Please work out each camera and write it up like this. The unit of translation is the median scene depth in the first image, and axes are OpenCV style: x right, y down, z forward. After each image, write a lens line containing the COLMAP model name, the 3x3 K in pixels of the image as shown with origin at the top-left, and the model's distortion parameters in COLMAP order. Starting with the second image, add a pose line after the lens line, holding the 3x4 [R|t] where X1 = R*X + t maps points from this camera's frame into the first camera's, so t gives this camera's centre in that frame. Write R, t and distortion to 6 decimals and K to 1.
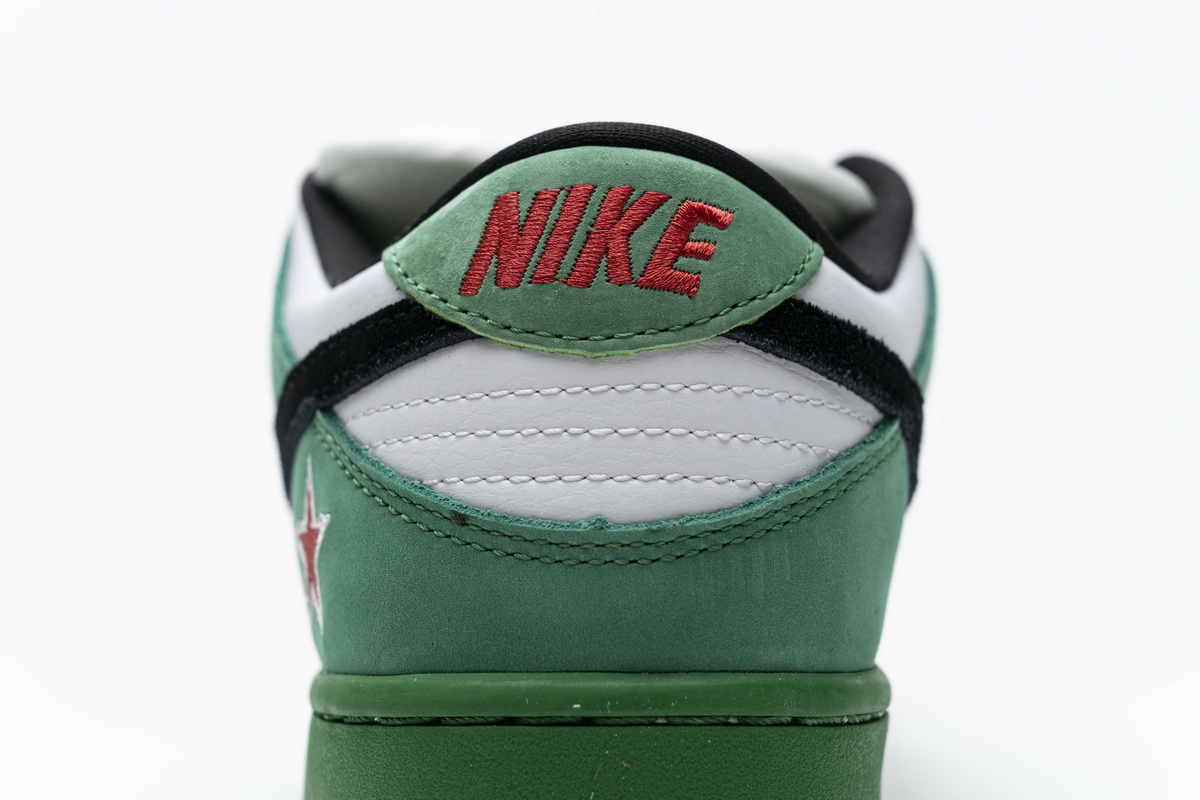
lens RADIAL K [[2387.6, 0, 600.0], [0, 2387.6, 400.0], [0, 0, 1]] dist [0.034189, 0.074631]
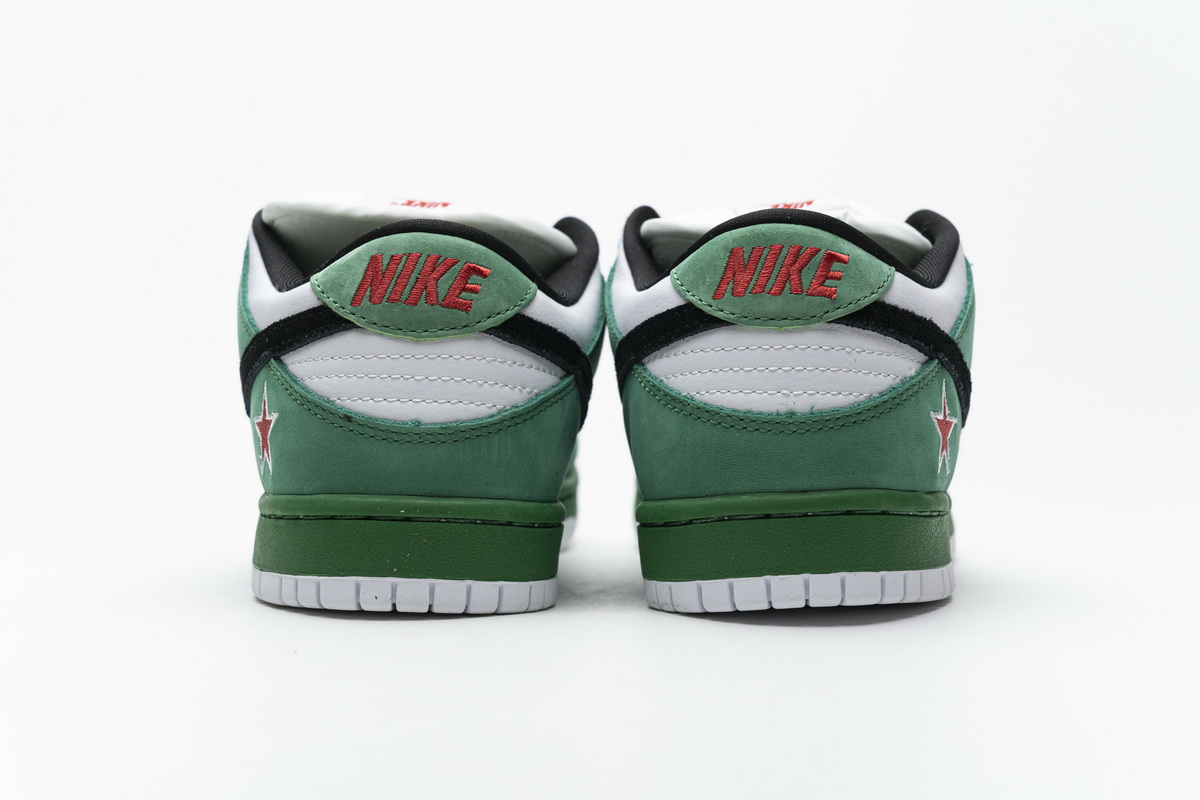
lens RADIAL K [[2387.6, 0, 600.0], [0, 2387.6, 400.0], [0, 0, 1]] dist [0.034189, 0.074631]
pose [[0.996459, 0.038594, 0.074702, 0.002250], [-0.041777, 0.998264, 0.041522, -0.056951], [-0.072970, -0.044495, 0.996341, -1.002704]]
